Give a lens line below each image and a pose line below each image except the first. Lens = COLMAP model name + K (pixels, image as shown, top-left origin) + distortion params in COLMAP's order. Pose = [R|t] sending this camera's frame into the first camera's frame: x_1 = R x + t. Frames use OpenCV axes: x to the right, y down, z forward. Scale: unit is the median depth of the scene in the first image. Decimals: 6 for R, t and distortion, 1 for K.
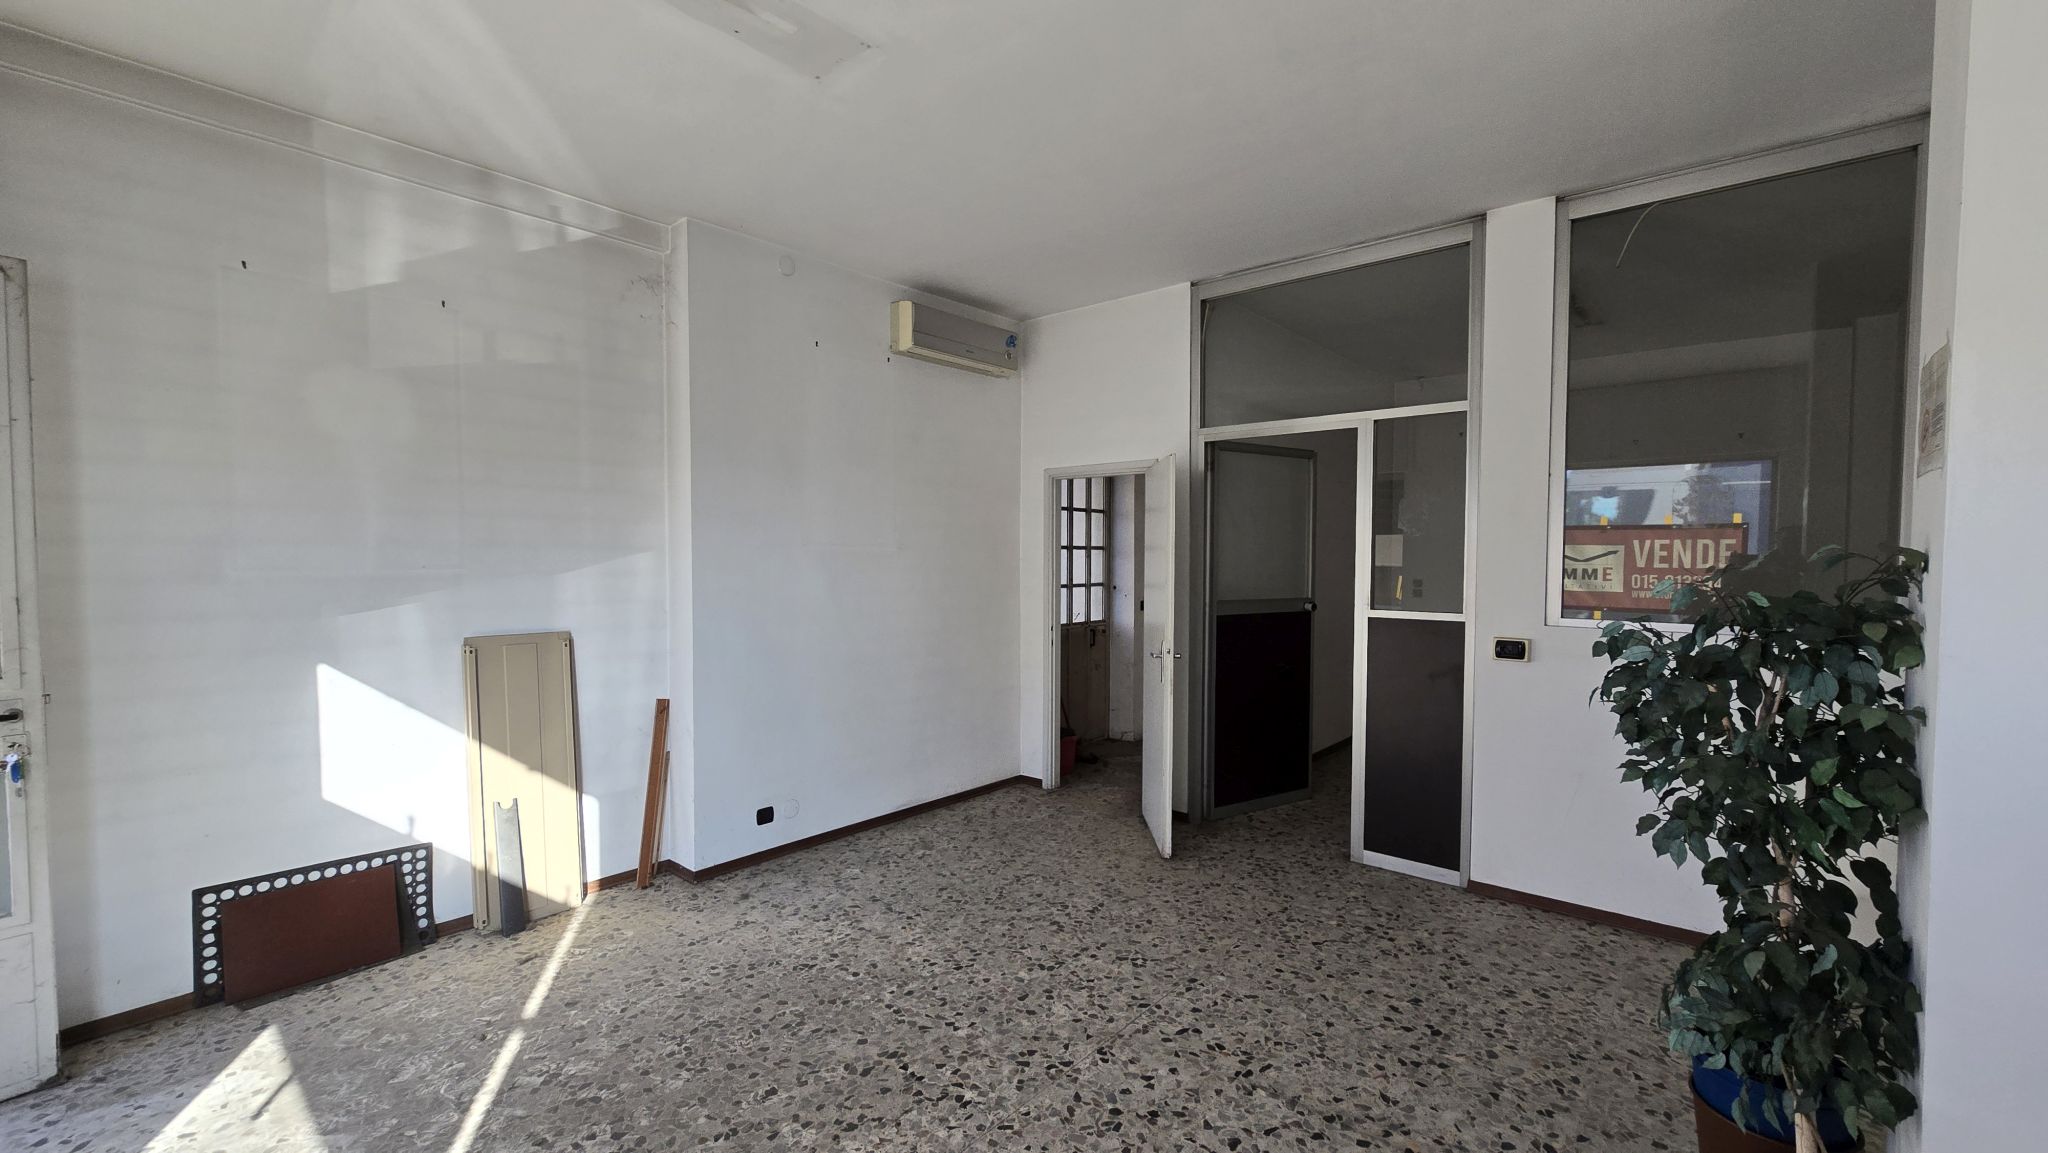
lens RADIAL K [[845.9, 0, 1028.5], [0, 845.9, 583.1], [0, 0, 1]] dist [-0.008099, -0.000225]
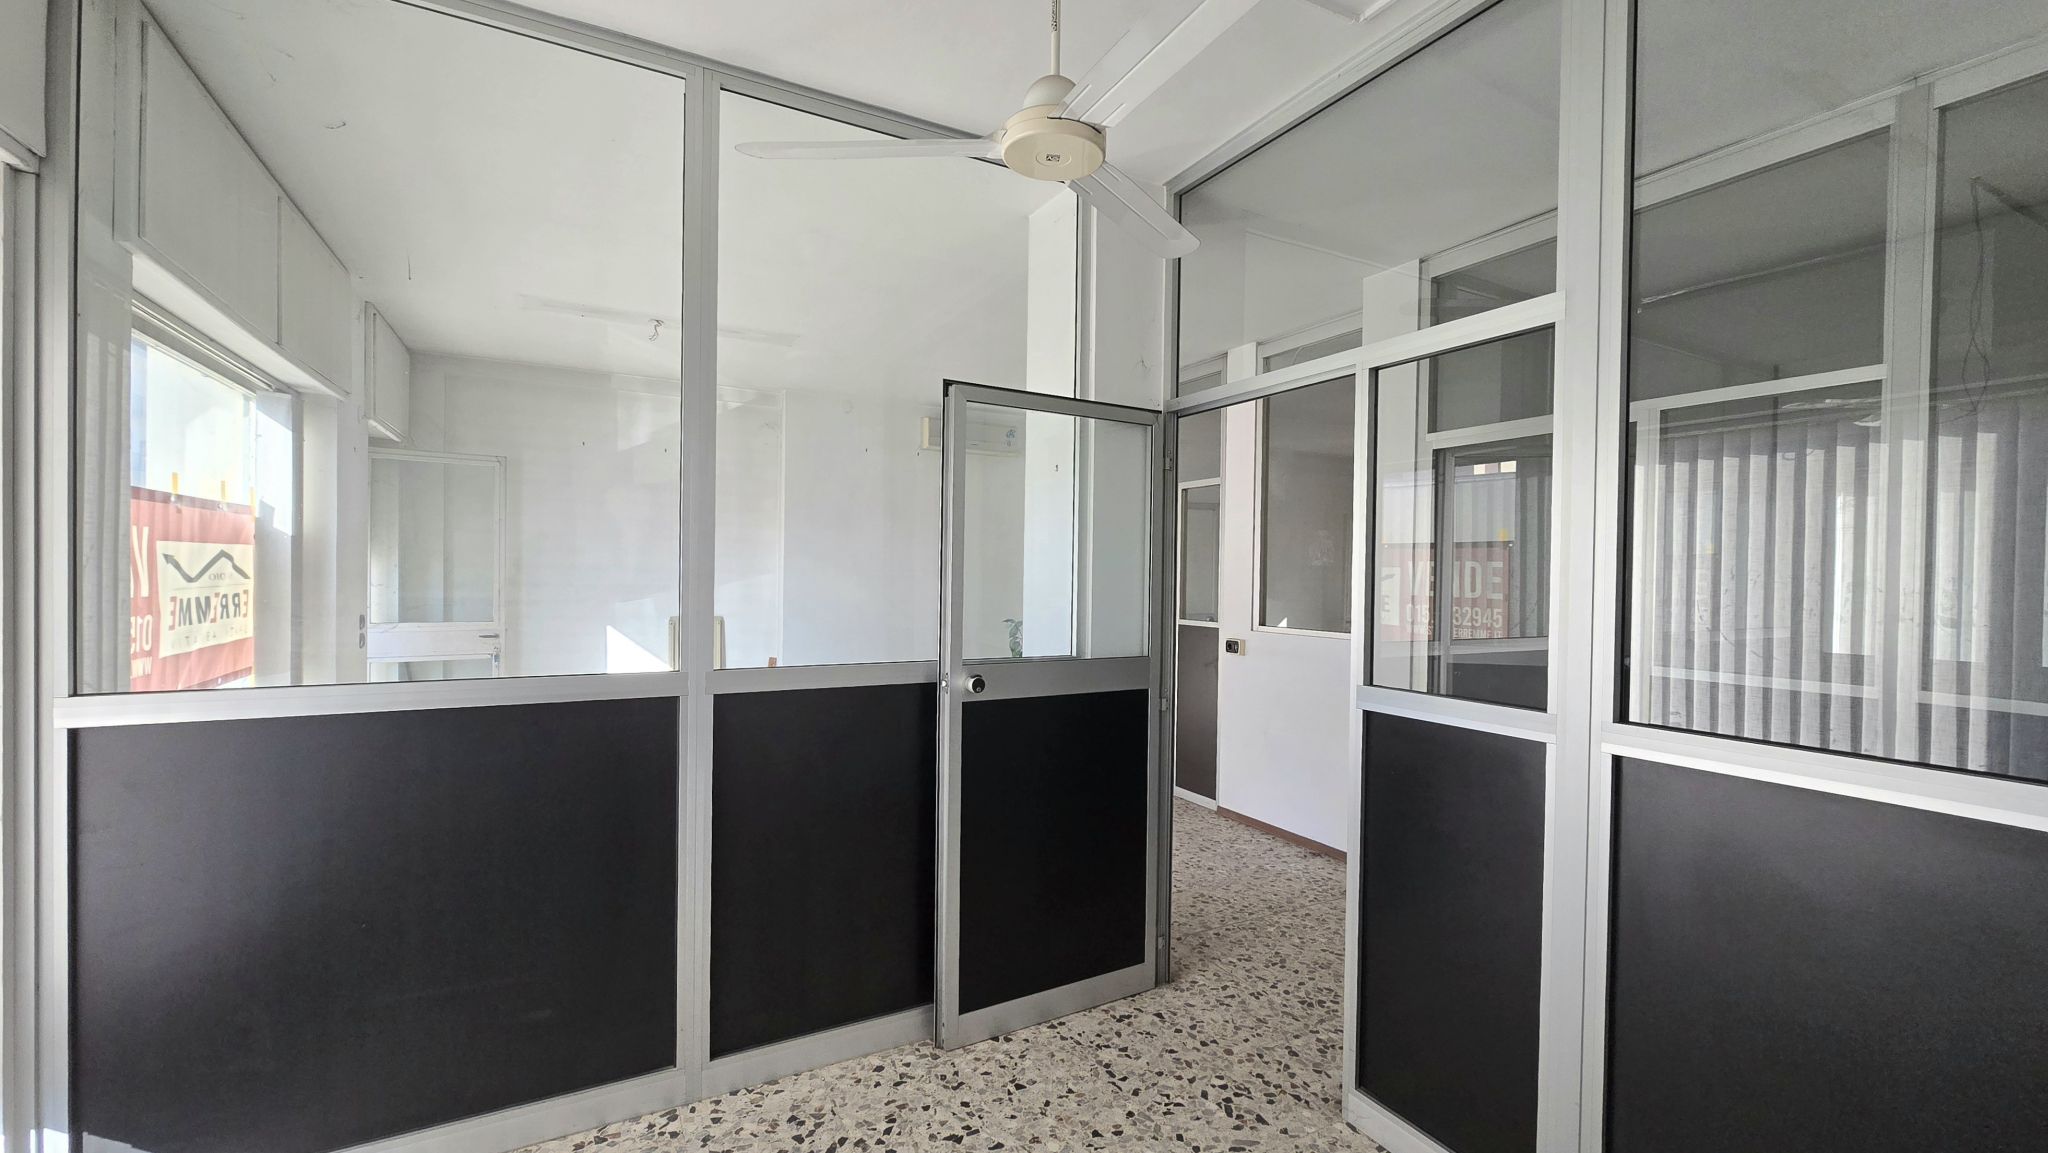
lens RADIAL K [[845.9, 0, 1028.5], [0, 845.9, 583.1], [0, 0, 1]] dist [-0.008099, -0.000225]
pose [[0.930932, 0.013444, -0.364946, 0.764619], [-0.023935, 0.999420, -0.024239, 0.012842], [0.364408, 0.031300, 0.930713, -0.500616]]
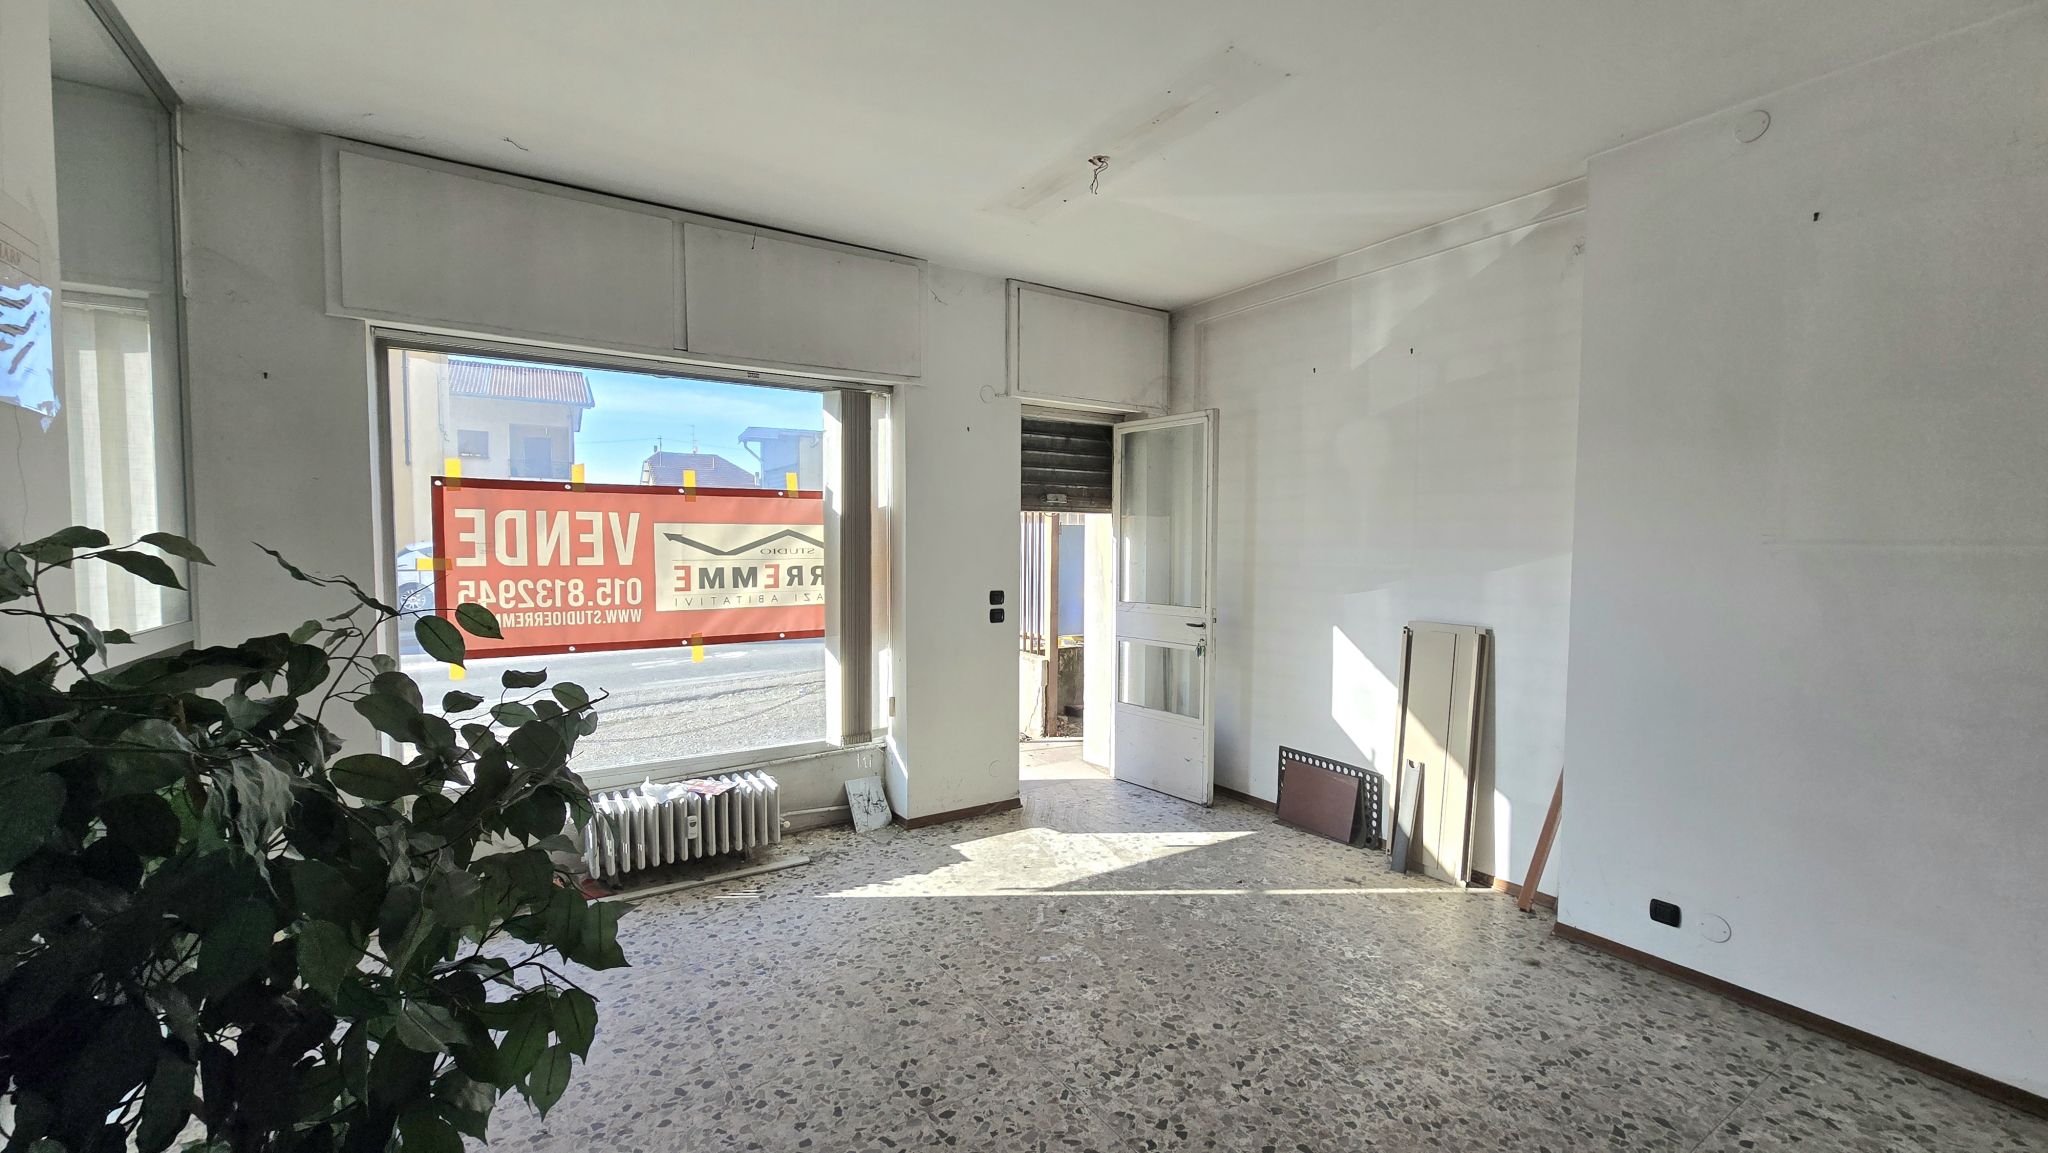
lens RADIAL K [[830.1, 0, 1040.8], [0, 830.1, 584.0], [0, 0, 1]] dist [-0.002716, -0.000752]
pose [[-0.277221, 0.042873, -0.959849, 0.575749], [-0.040060, 0.997619, 0.056130, -0.031641], [0.959971, 0.054012, -0.274843, 0.737322]]
